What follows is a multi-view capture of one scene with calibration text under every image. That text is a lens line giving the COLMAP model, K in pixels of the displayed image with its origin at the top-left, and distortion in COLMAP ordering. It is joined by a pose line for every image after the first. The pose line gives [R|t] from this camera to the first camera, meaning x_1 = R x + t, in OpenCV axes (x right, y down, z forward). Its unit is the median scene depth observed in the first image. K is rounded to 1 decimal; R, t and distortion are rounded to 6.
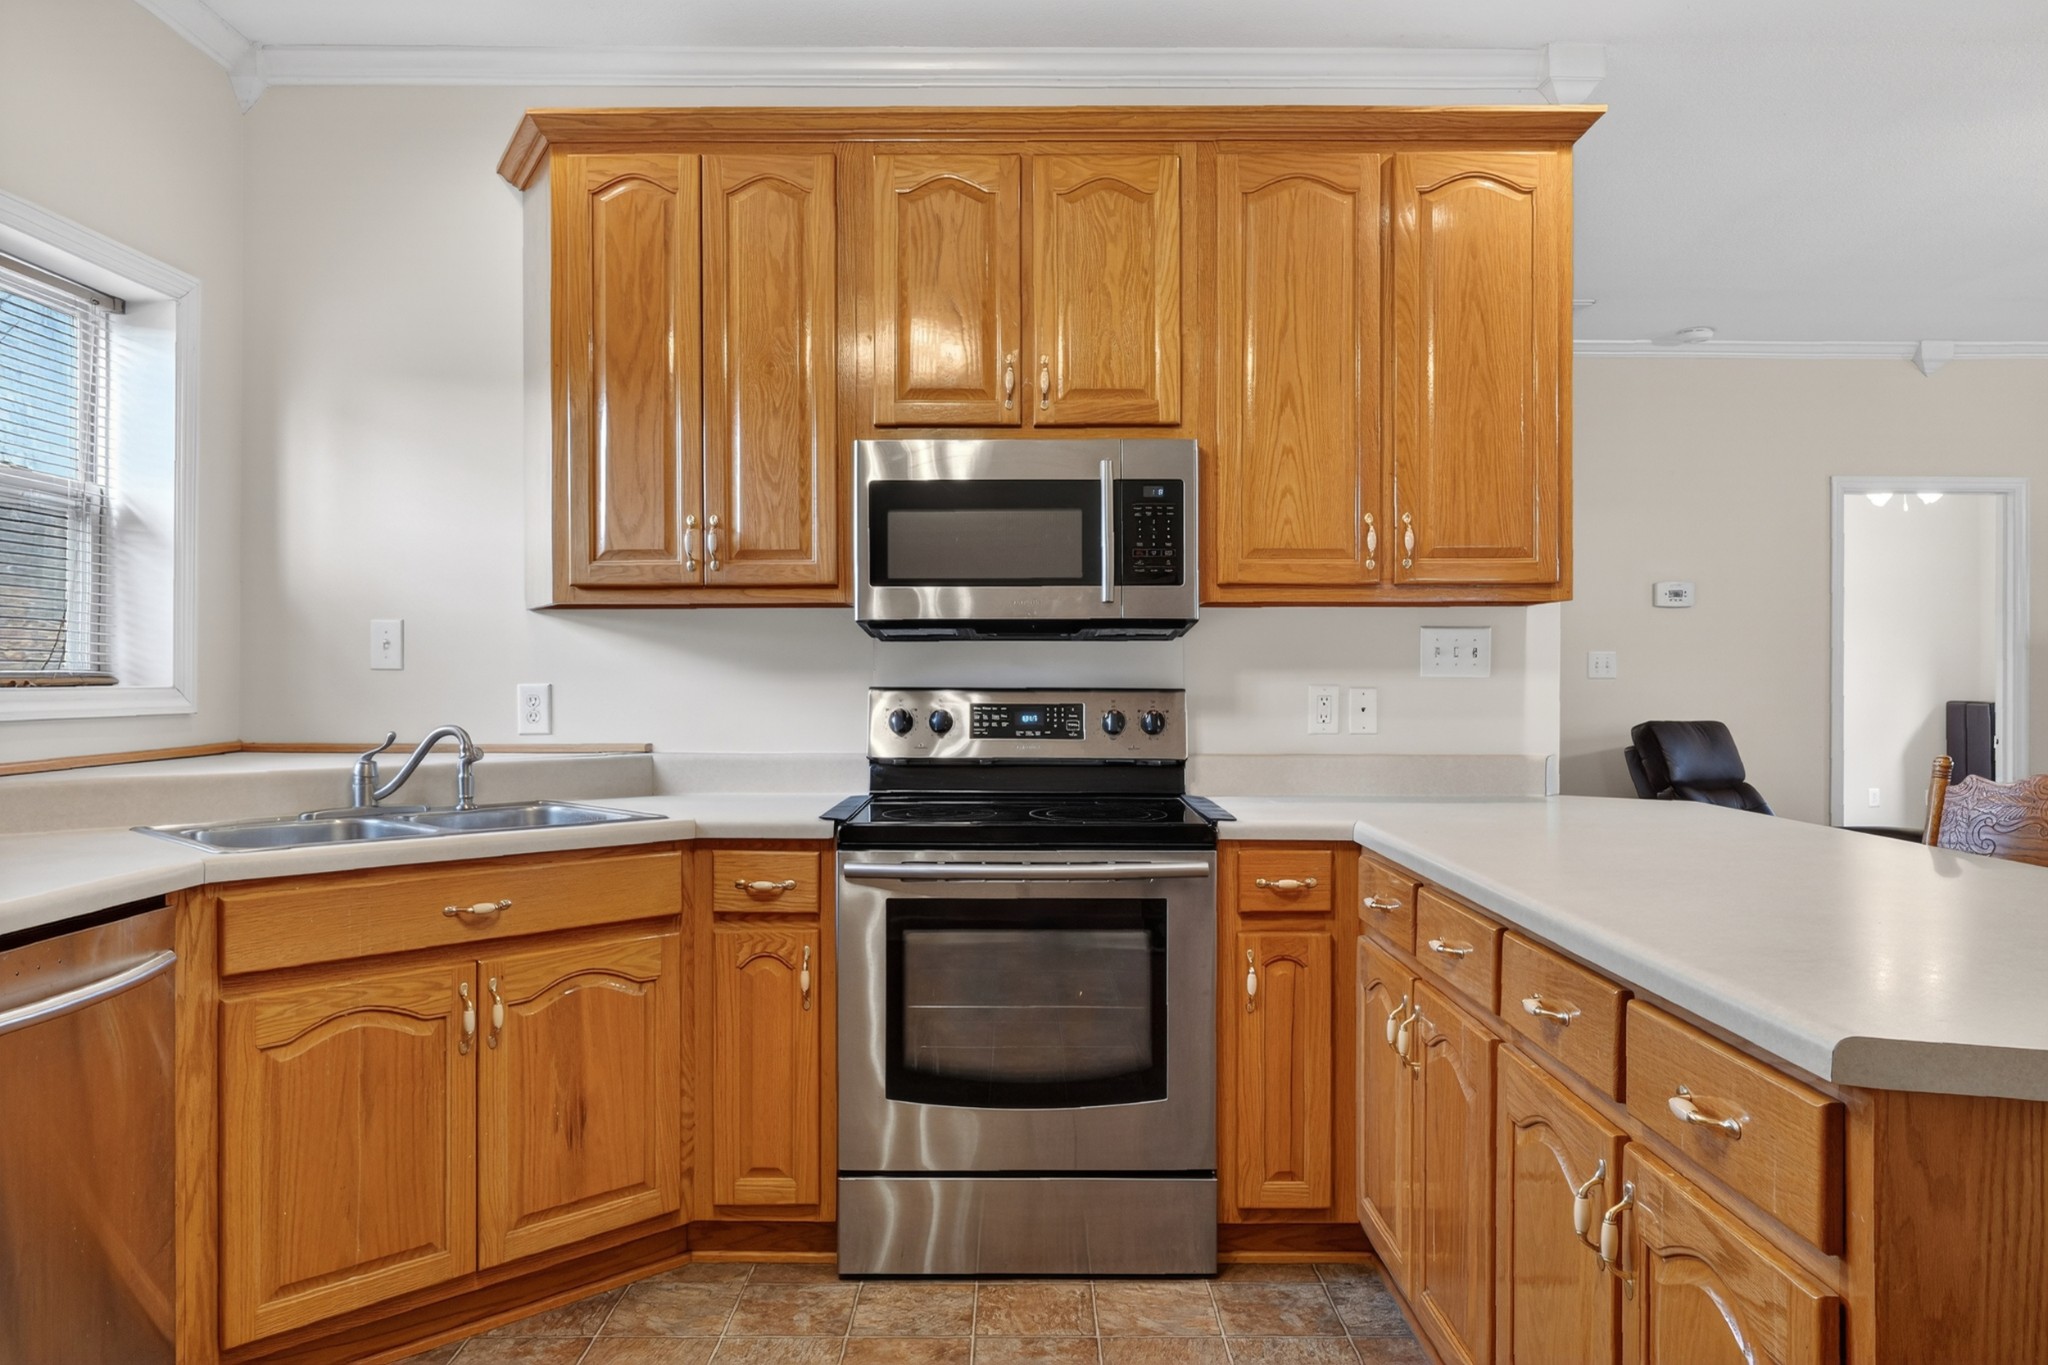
lens RADIAL K [[1433.4, 0, 1023.7], [0, 1433.4, 662.5], [0, 0, 1]] dist [0.009124, 0.000128]
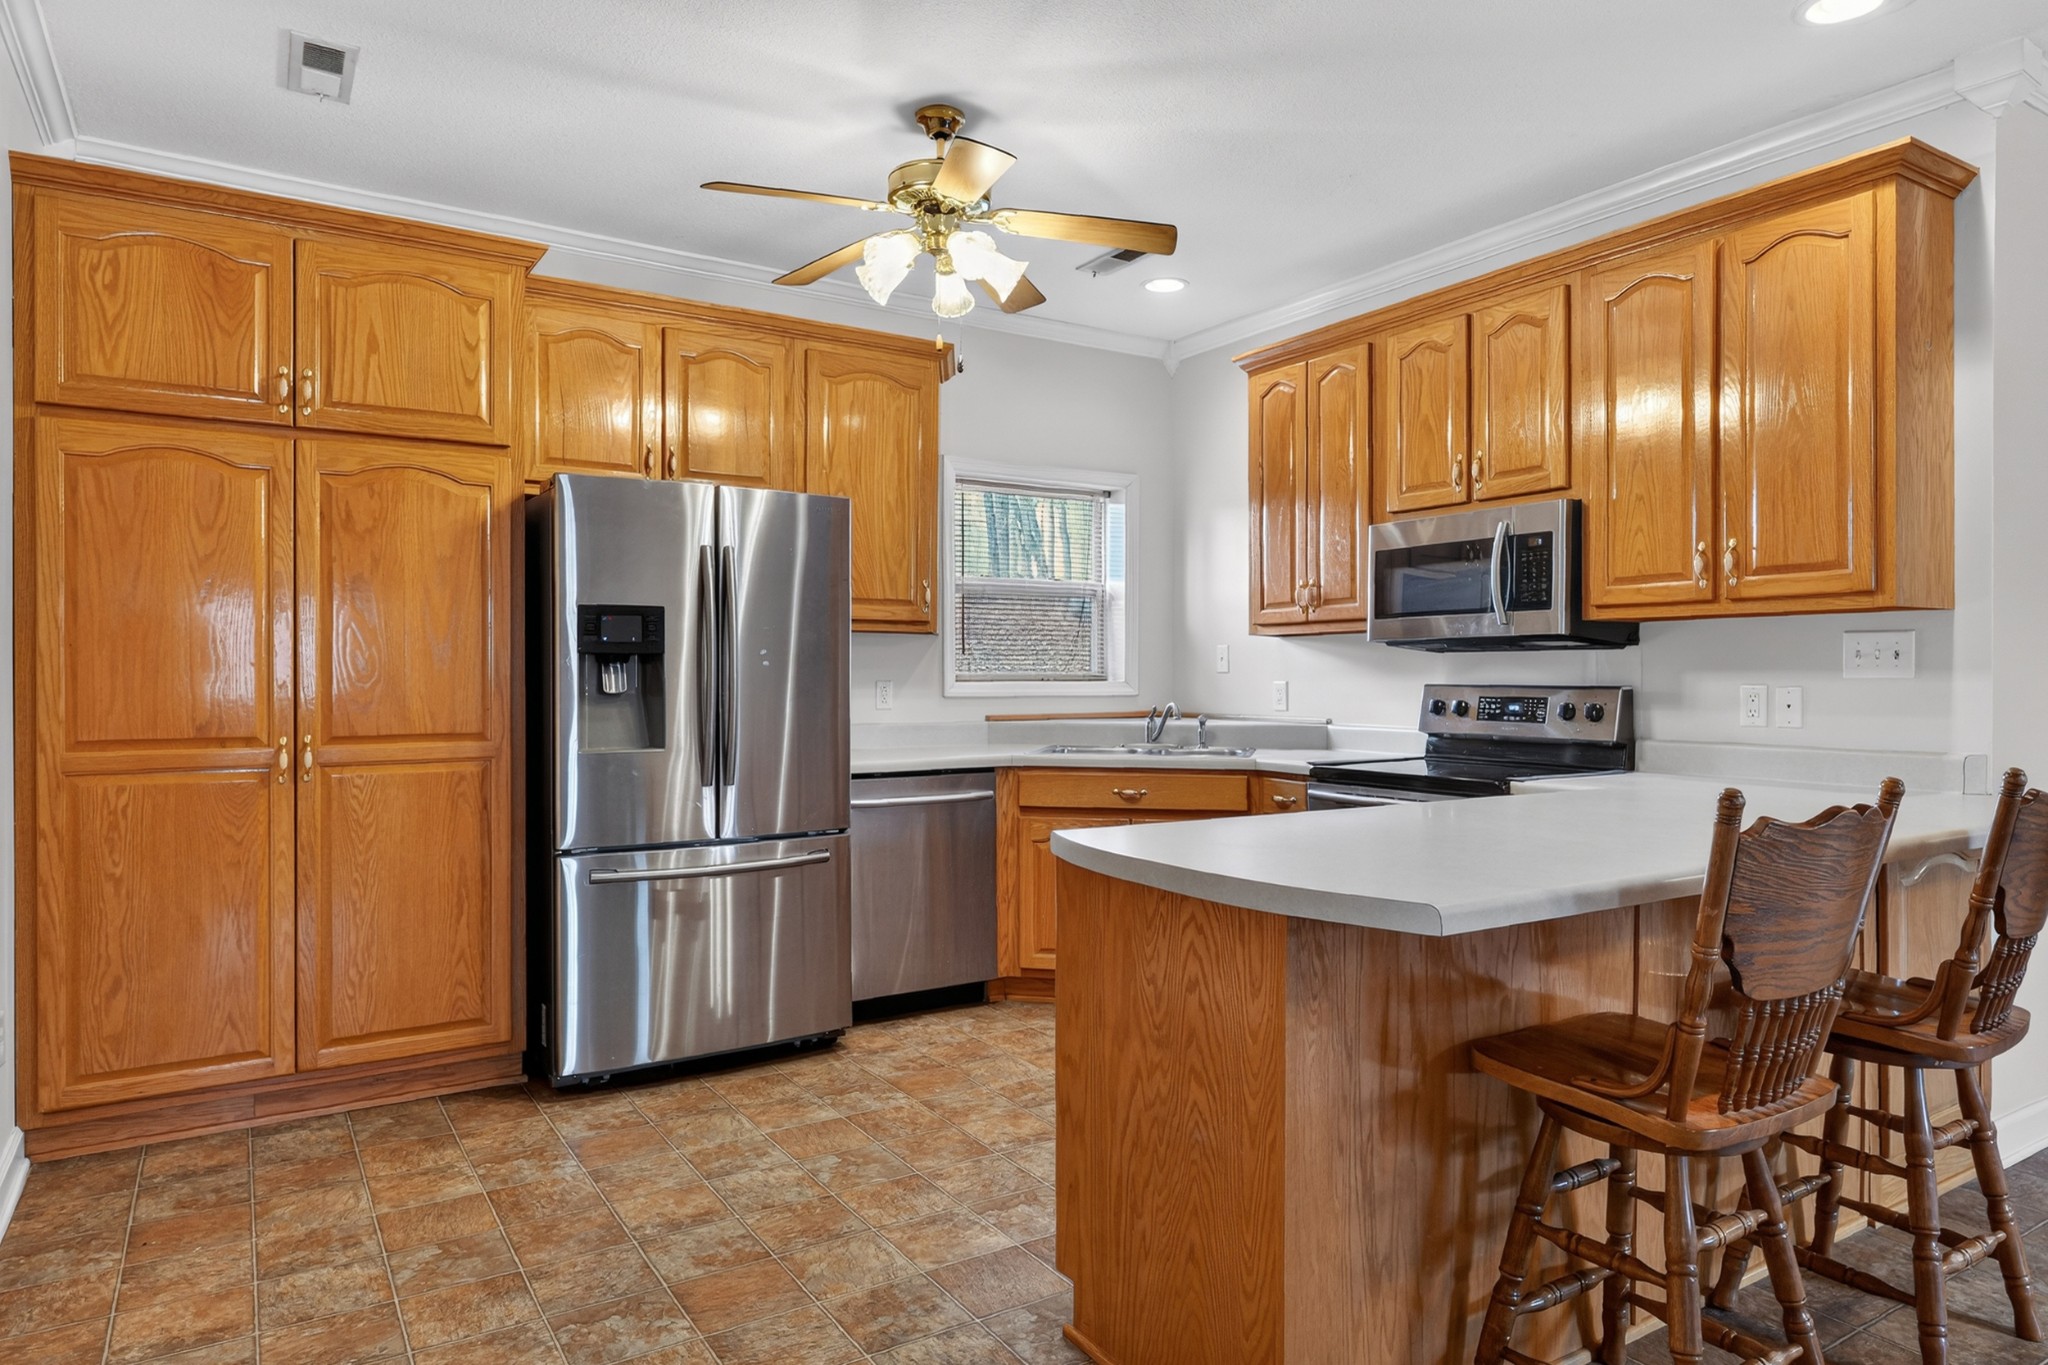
lens RADIAL K [[1267.9, 0, 1059.2], [0, 1267.9, 689.3], [0, 0, 1]] dist [-0.000417, -0.000068]
pose [[0.544108, 0.008270, -0.838974, 0.857463], [0.006612, 0.999878, 0.014145, 0.001273], [0.838989, -0.013244, 0.543987, -0.036063]]
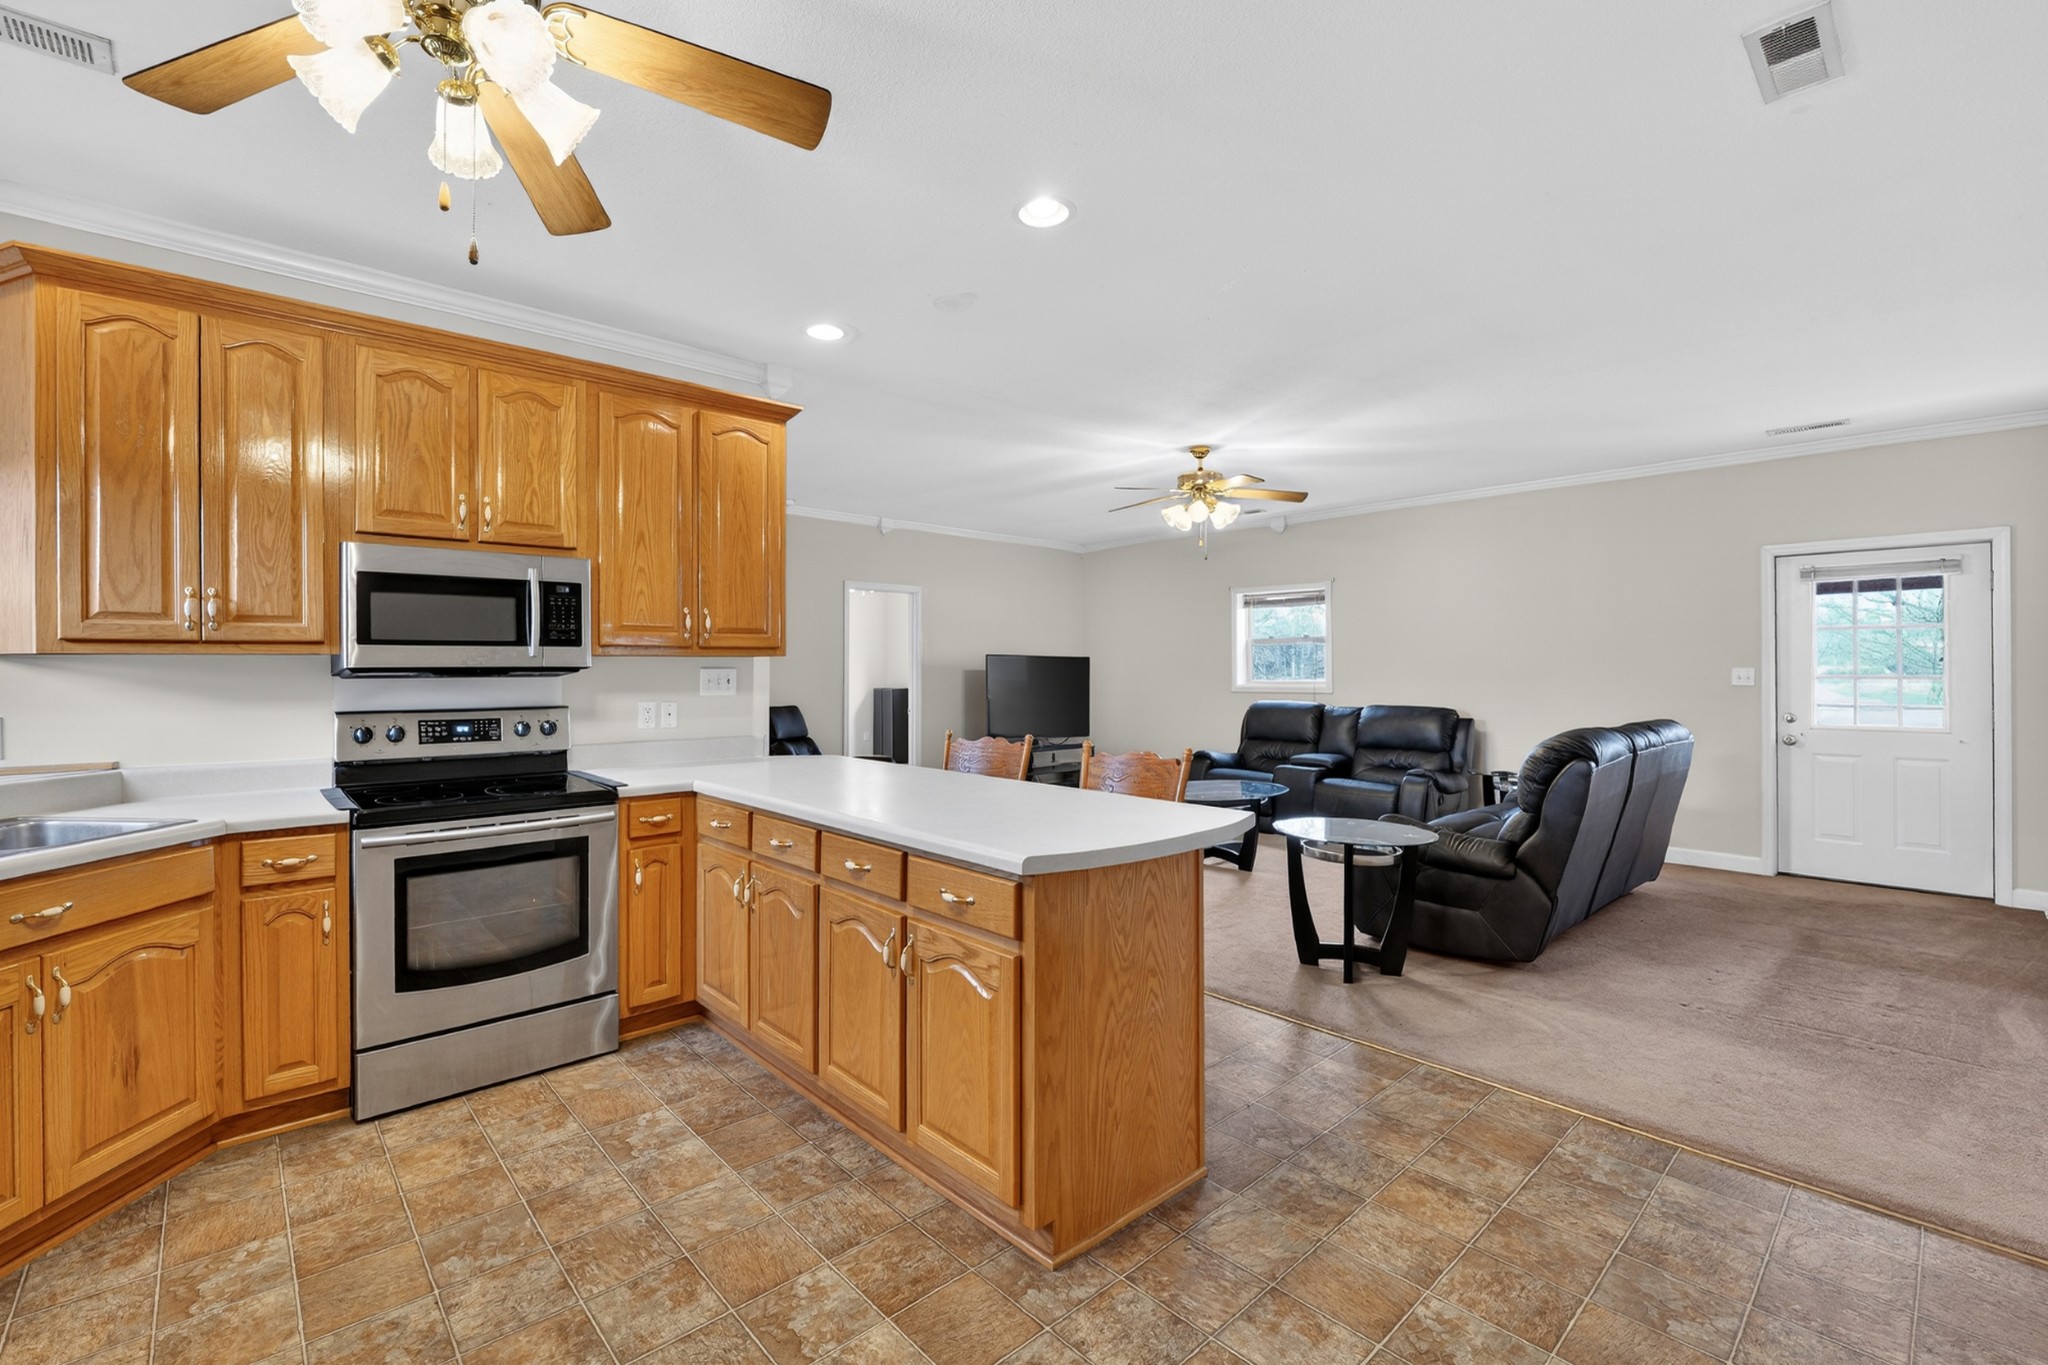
lens RADIAL K [[877.7, 0, 953.9], [0, 877.7, 660.5], [0, 0, 1]] dist [-0.002975, -0.000006]
pose [[0.766986, 0.003690, 0.641653, -0.211615], [-0.003964, 0.999992, -0.001013, -0.038174], [-0.641652, -0.001766, 0.766994, -0.061571]]
